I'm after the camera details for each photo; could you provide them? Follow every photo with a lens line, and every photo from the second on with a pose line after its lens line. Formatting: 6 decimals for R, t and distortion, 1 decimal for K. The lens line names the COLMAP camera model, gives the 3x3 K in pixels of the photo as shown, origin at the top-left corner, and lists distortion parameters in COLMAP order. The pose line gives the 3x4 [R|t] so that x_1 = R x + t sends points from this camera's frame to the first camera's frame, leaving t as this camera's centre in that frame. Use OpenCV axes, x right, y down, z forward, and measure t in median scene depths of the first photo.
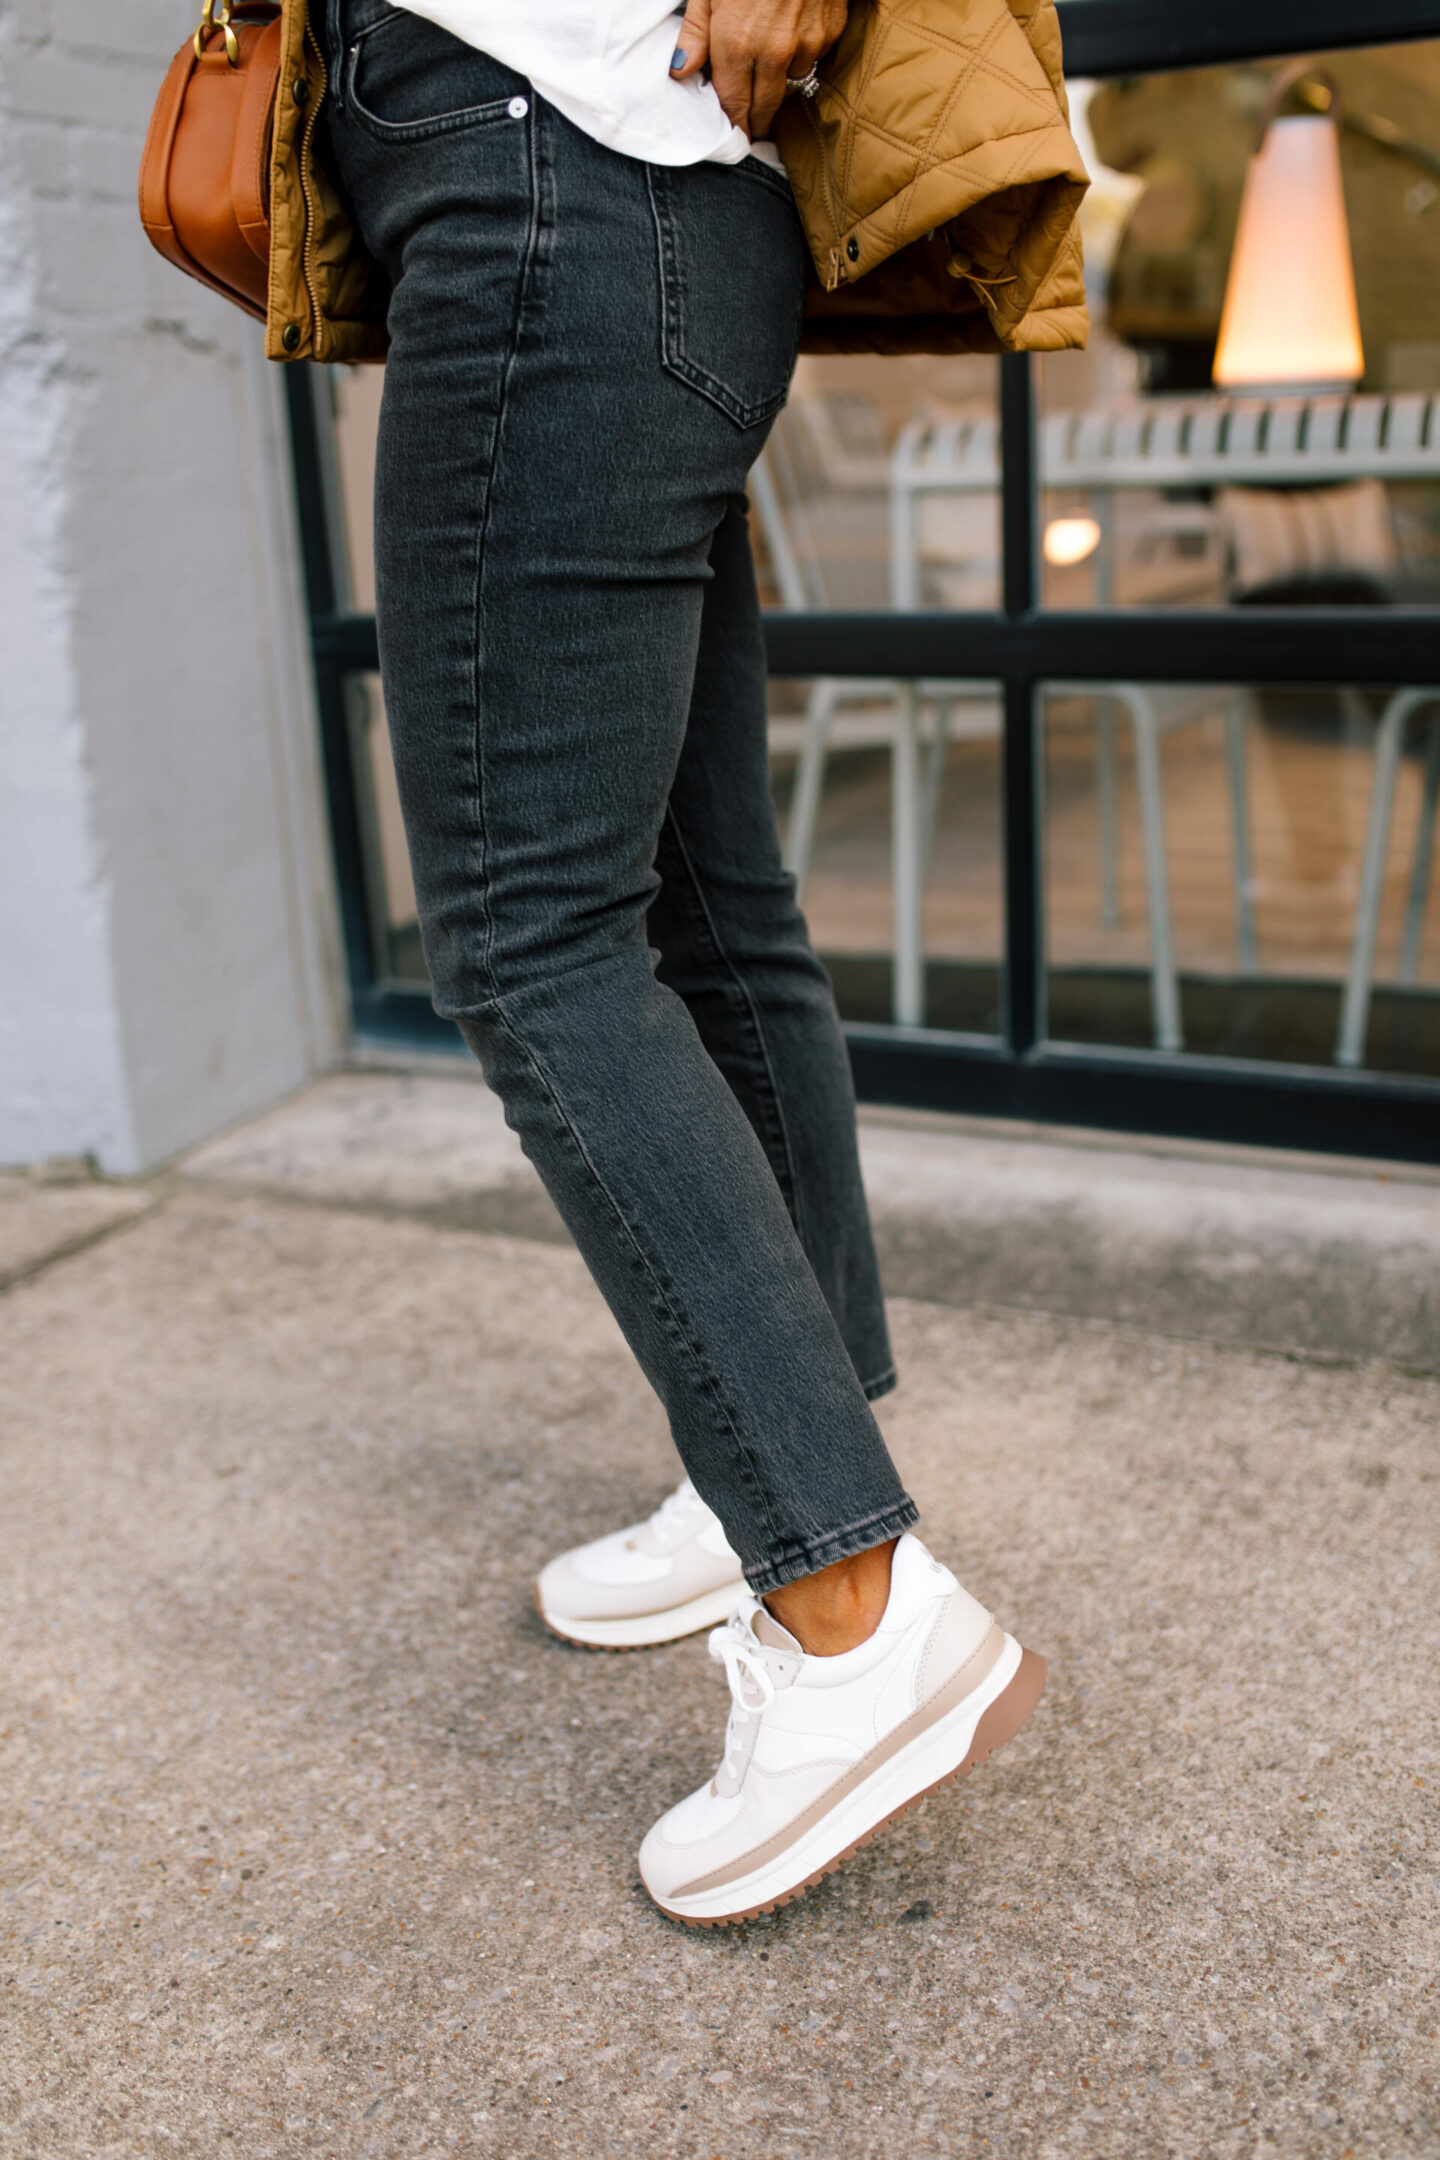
lens RADIAL K [[2067.7, 0, 702.8], [0, 2067.7, 1086.3], [0, 0, 1]] dist [-0.061988, 0.117425]
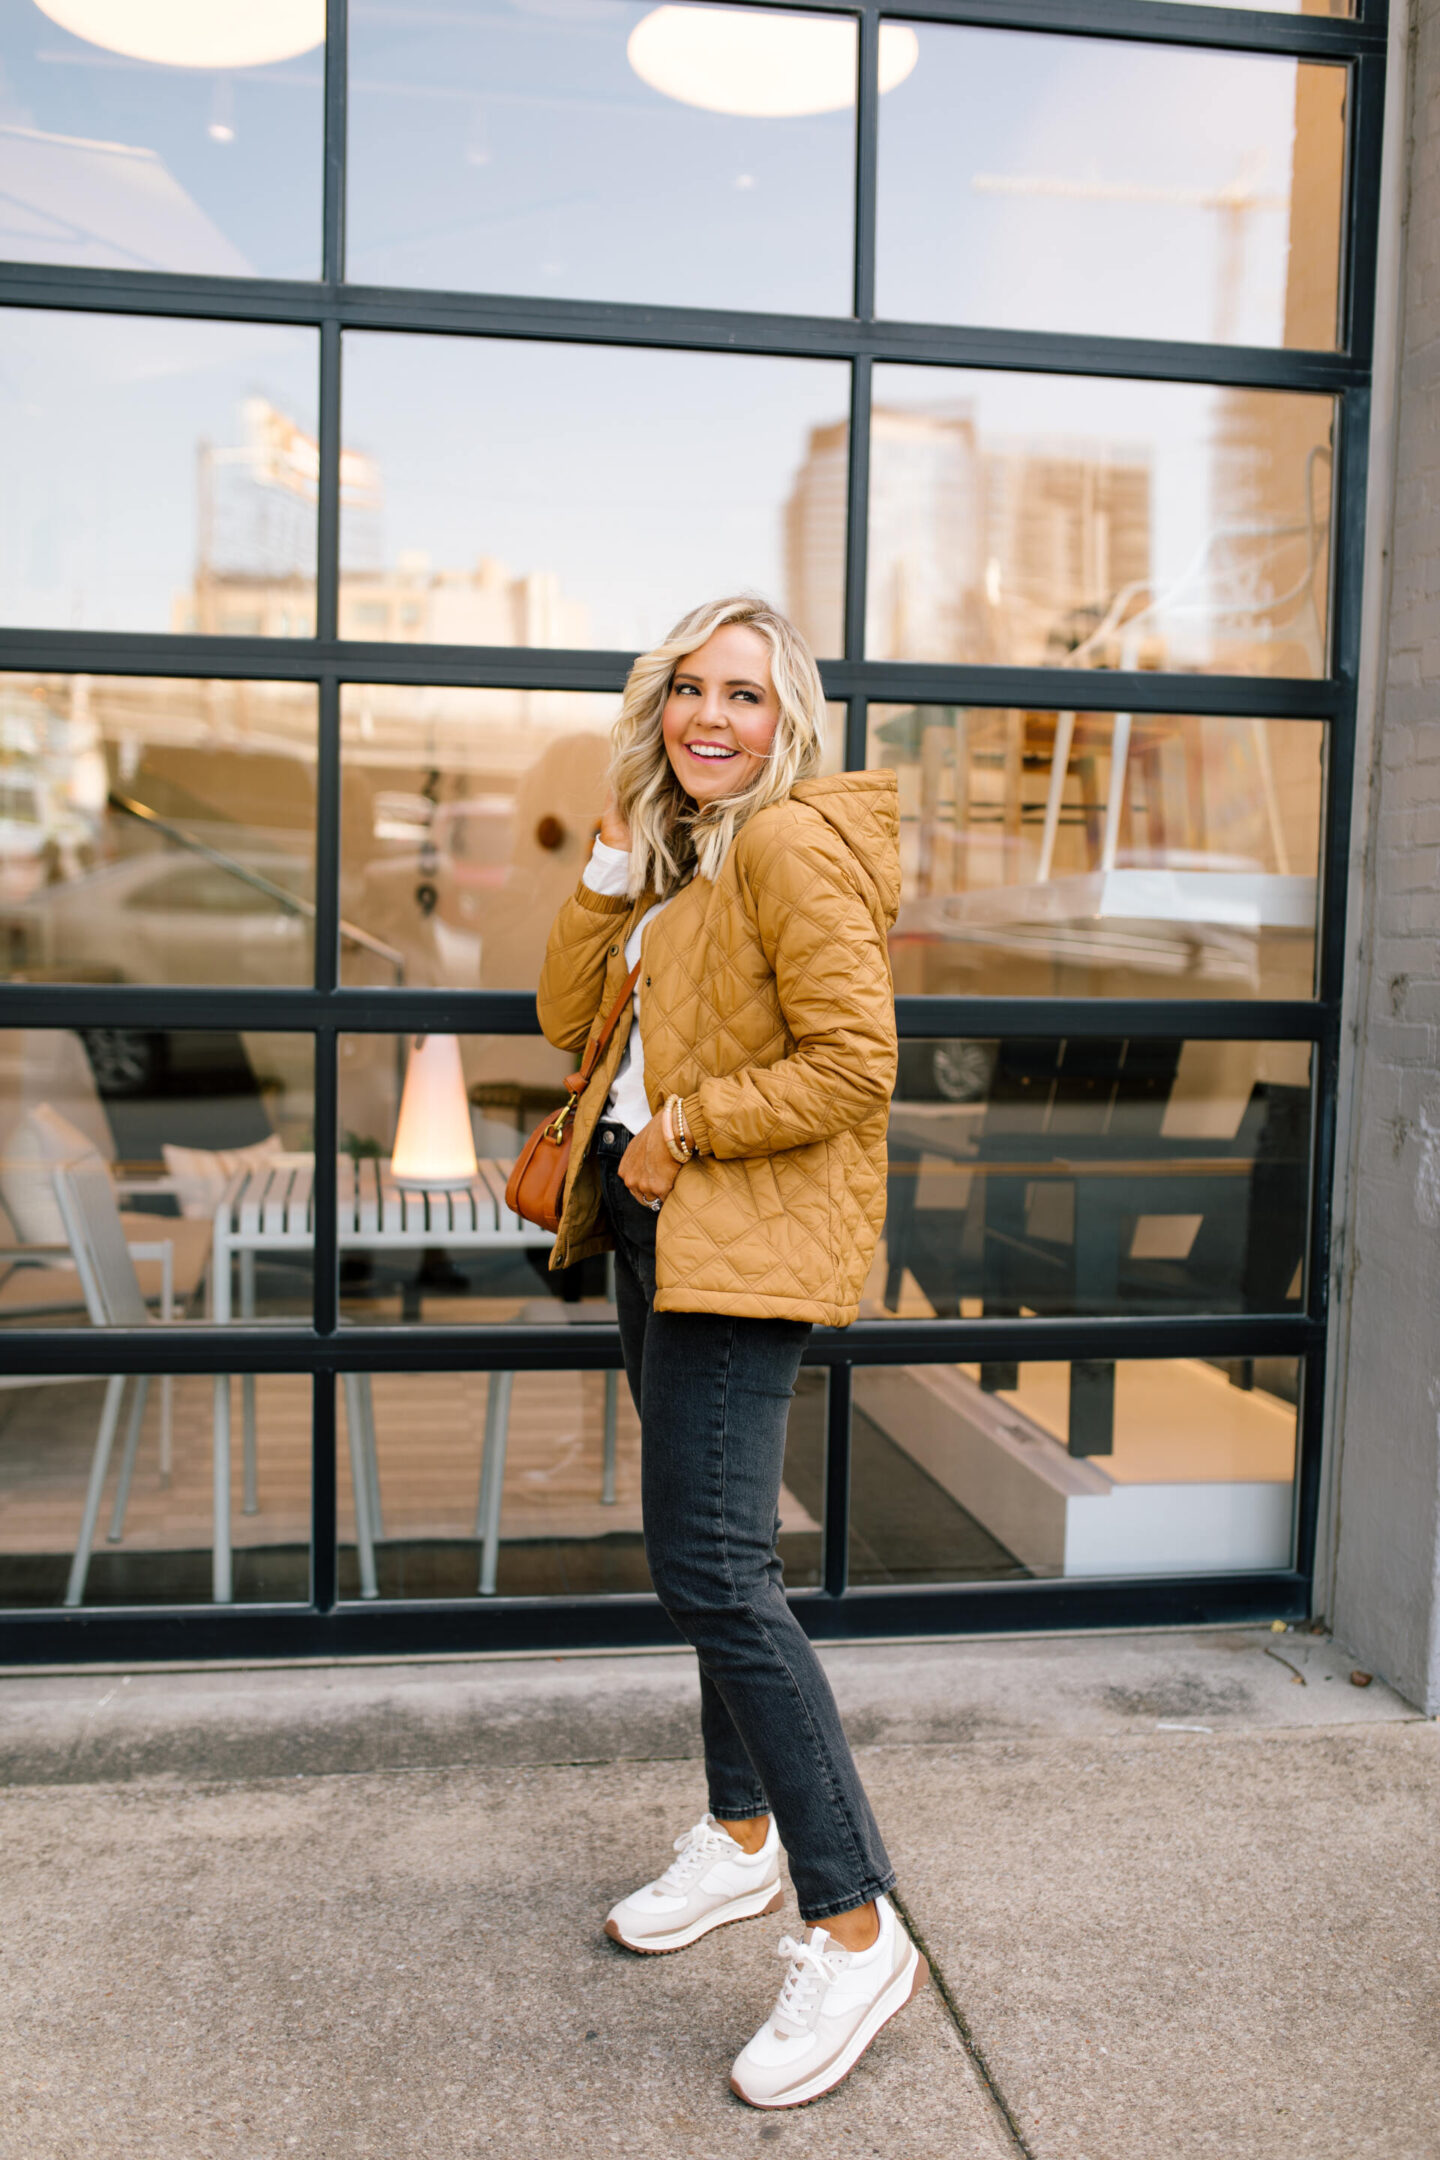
lens RADIAL K [[2067.7, 0, 702.8], [0, 2067.7, 1086.3], [0, 0, 1]] dist [-0.061988, 0.117425]
pose [[0.811898, 0.028143, 0.583120, -0.707917], [0.122995, 0.968173, -0.217977, -0.033696], [-0.570696, 0.248696, 0.782596, -0.613145]]
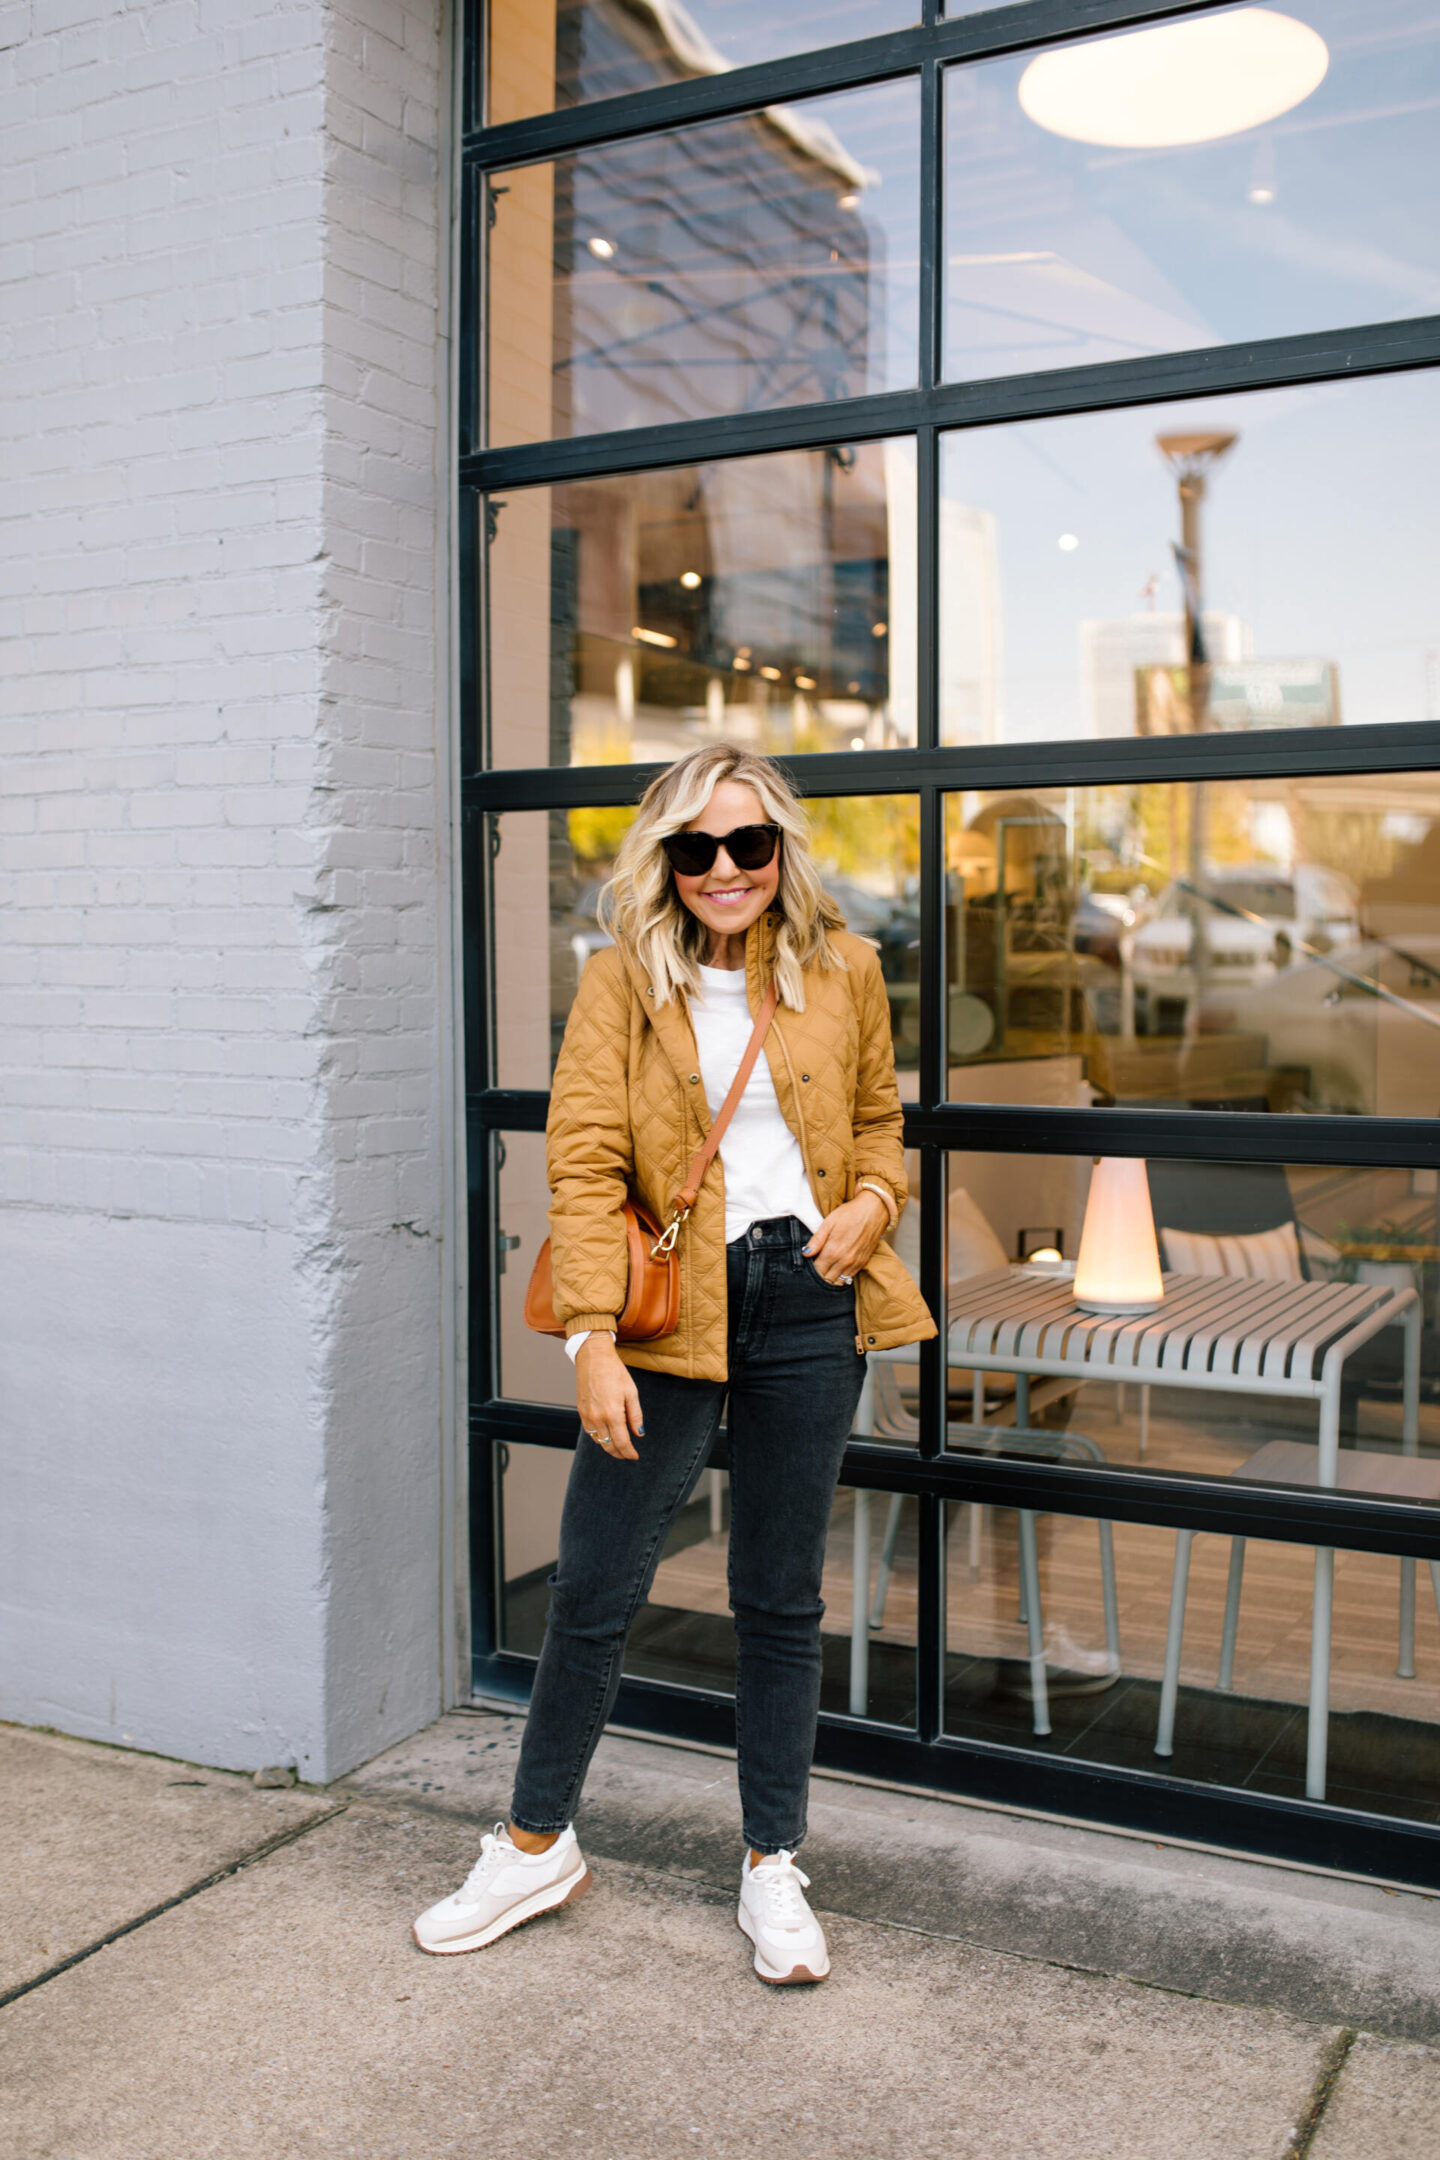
lens RADIAL K [[2067.7, 0, 702.8], [0, 2067.7, 1086.3], [0, 0, 1]] dist [-0.061988, 0.117425]
pose [[0.998061, 0.053447, -0.031909, 0.019618], [-0.059893, 0.964187, -0.258373, -0.105507], [0.016957, 0.259783, 0.965518, -0.763533]]
